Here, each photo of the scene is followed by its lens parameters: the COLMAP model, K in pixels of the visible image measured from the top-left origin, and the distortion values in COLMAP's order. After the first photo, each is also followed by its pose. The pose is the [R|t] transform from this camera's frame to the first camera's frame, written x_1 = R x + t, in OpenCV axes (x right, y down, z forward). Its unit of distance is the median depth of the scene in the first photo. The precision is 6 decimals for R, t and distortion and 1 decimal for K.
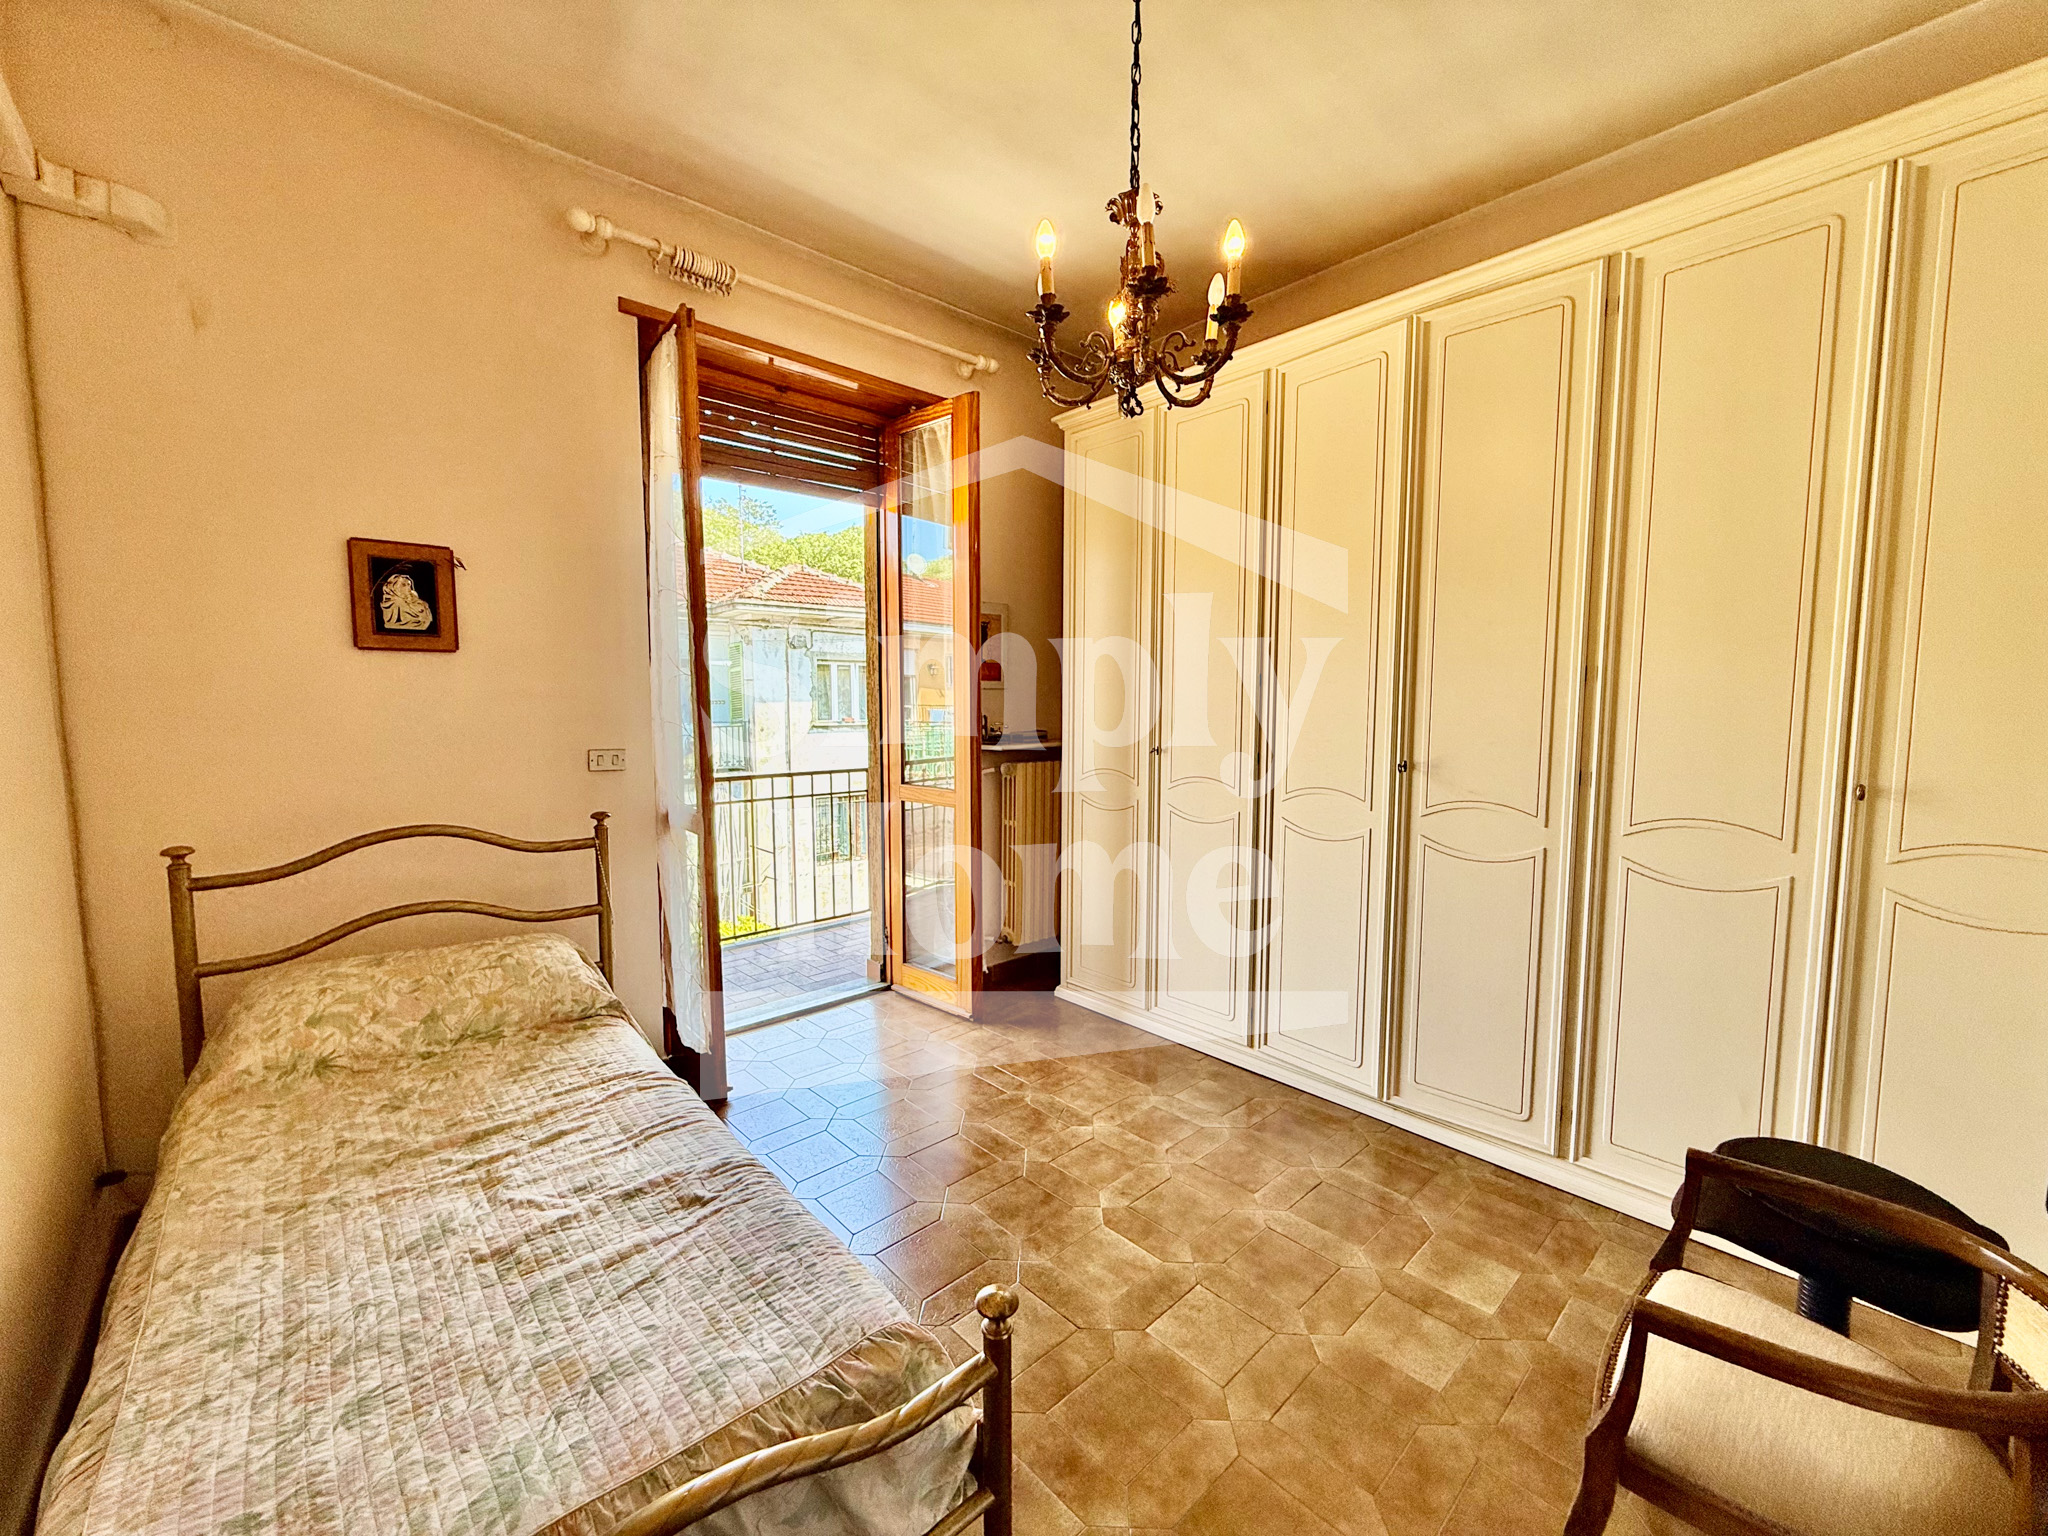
lens RADIAL K [[822.2, 0, 1019.2], [0, 822.2, 766.1], [0, 0, 1]] dist [-0.000583, 0.000014]
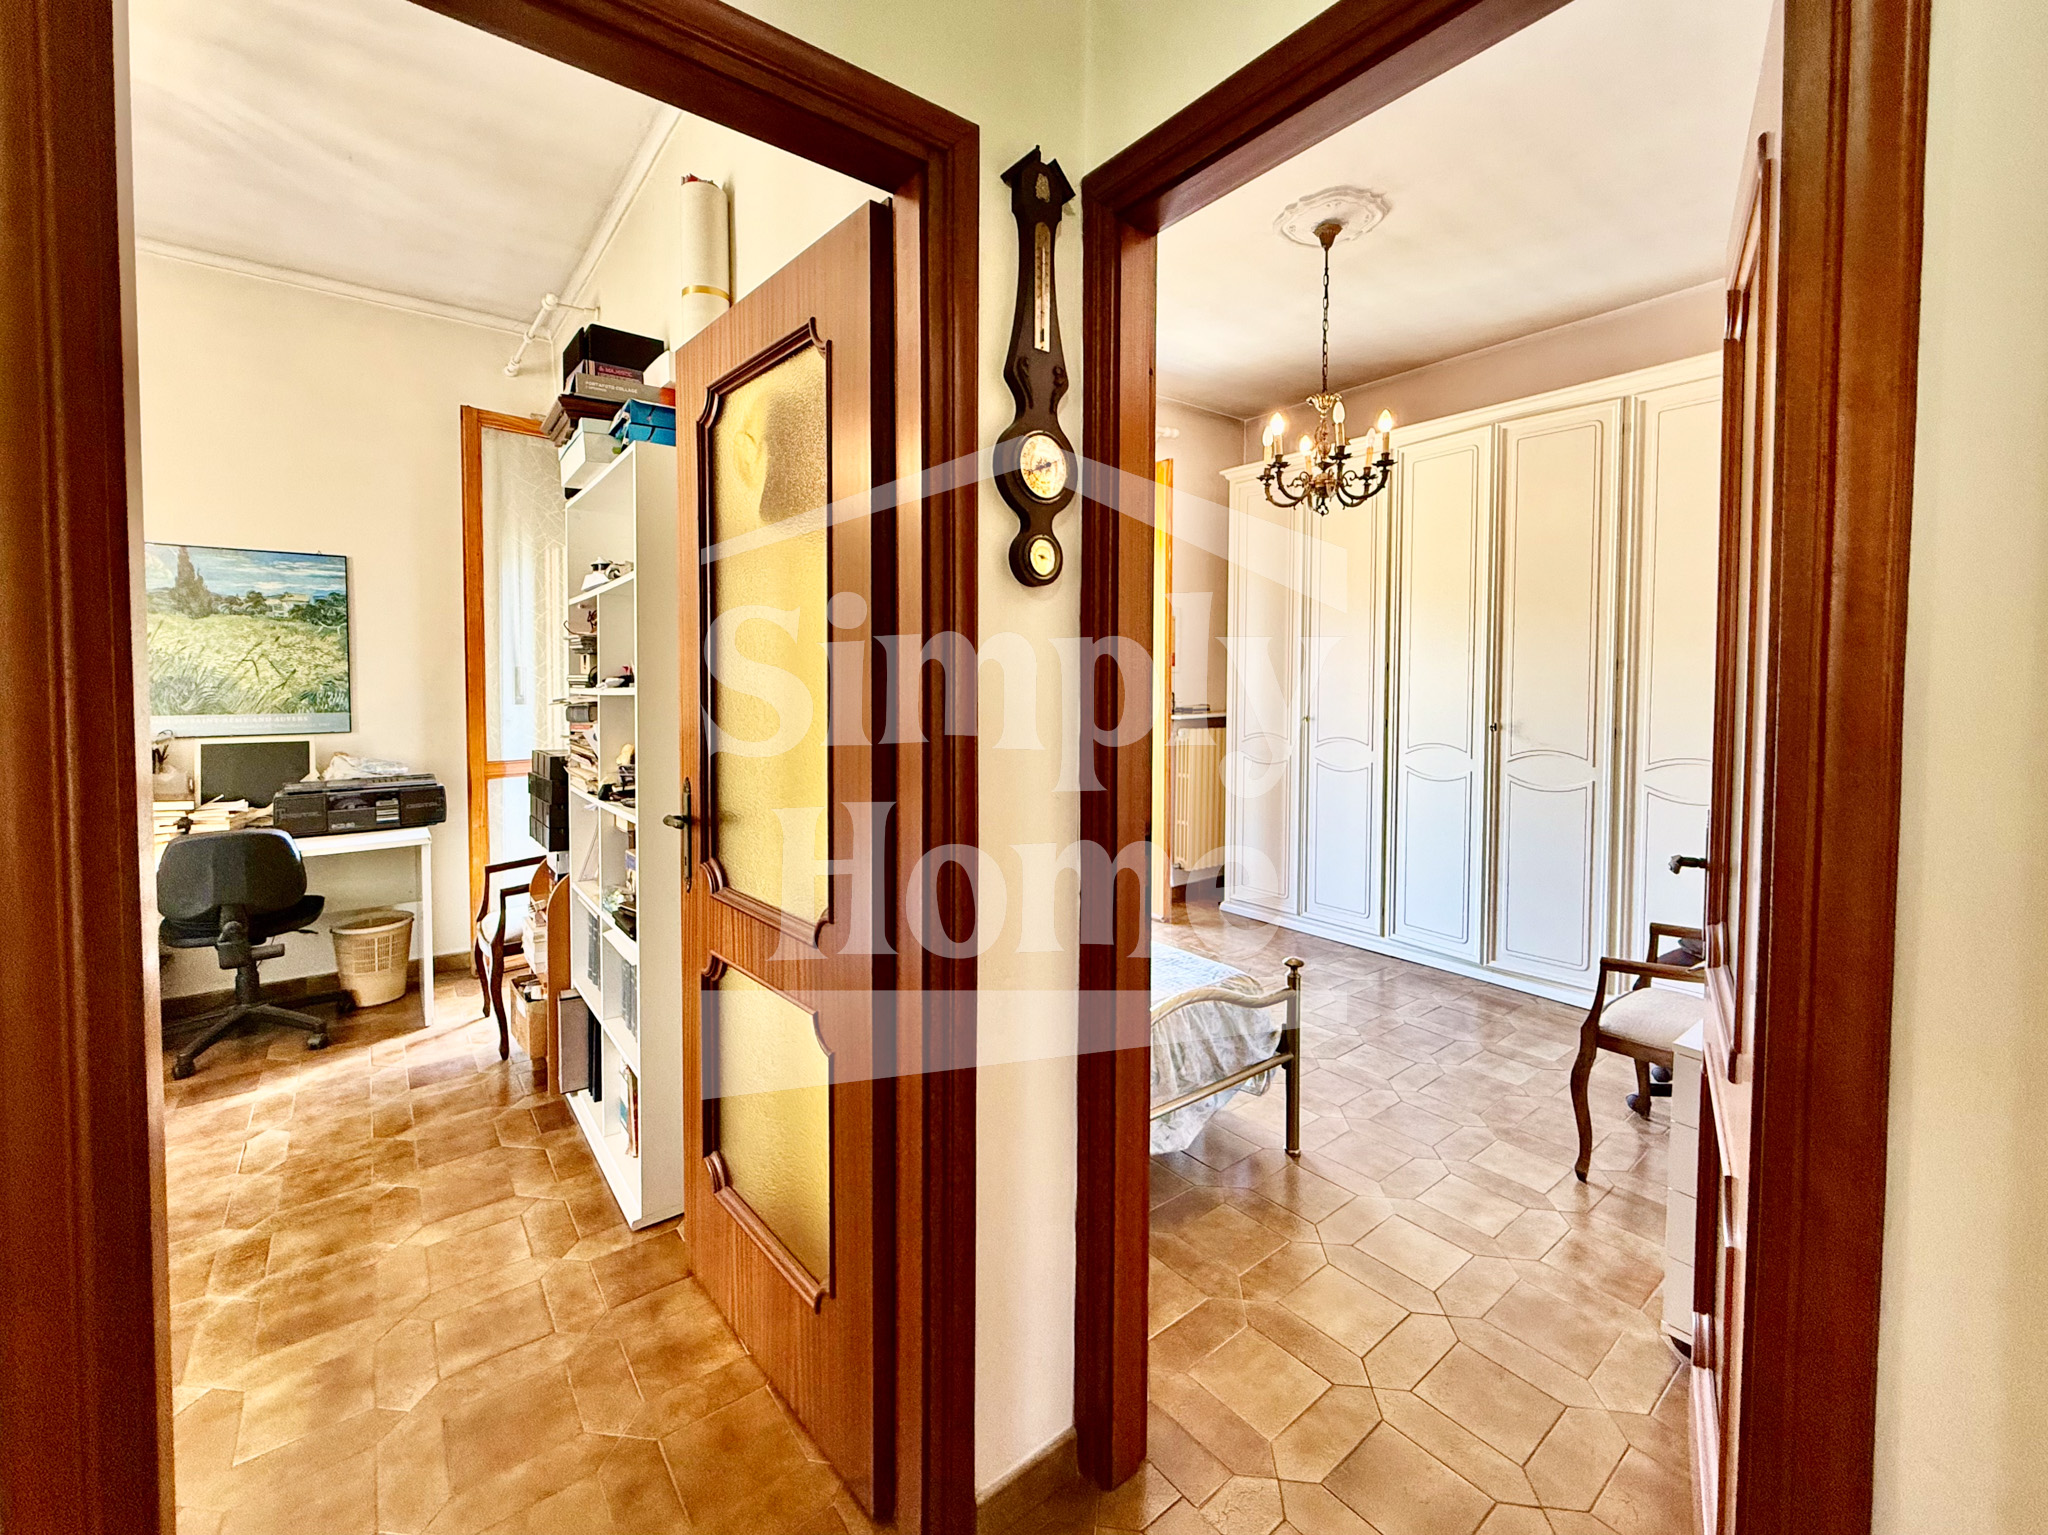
lens RADIAL K [[822.2, 0, 1040.5], [0, 822.2, 710.1], [0, 0, 1]] dist [-0.000583, 0.000014]
pose [[0.996923, 0.004008, -0.078280, -0.230002], [-0.007525, 0.998972, -0.044696, 0.044019], [0.078021, 0.045147, 0.995929, -0.538943]]
